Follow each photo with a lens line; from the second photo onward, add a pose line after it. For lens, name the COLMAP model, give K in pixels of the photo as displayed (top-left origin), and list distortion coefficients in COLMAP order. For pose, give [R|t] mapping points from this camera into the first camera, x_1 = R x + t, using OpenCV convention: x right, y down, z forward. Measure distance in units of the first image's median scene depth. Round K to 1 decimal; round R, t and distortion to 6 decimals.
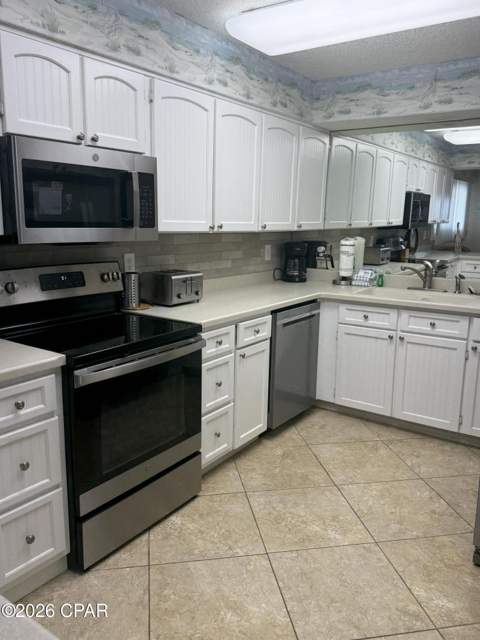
lens RADIAL K [[513.1, 0, 242.1], [0, 513.1, 318.0], [0, 0, 1]] dist [0.022305, -0.052386]
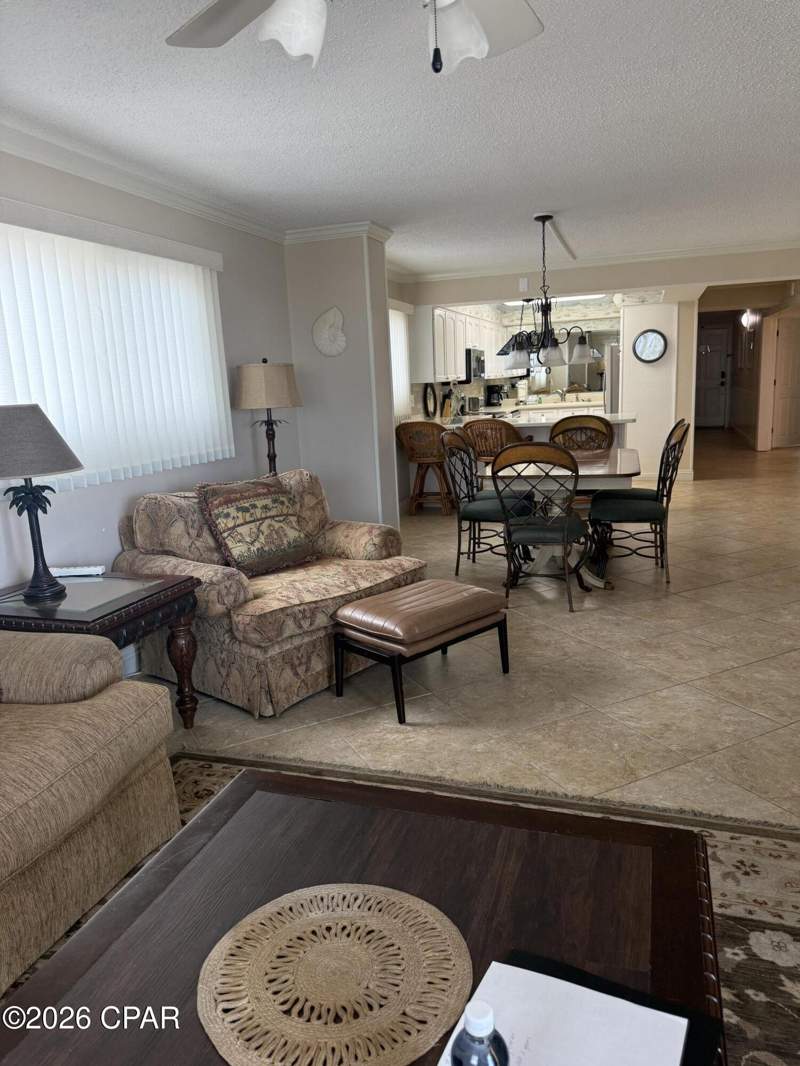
lens RADIAL K [[765.8, 0, 393.9], [0, 765.8, 533.4], [0, 0, 1]] dist [0.027214, -0.044532]
pose [[0.952187, -0.125918, 0.278361, -1.379309], [0.127587, 0.991752, 0.012188, 0.390996], [-0.277600, 0.023910, 0.960399, -2.010689]]
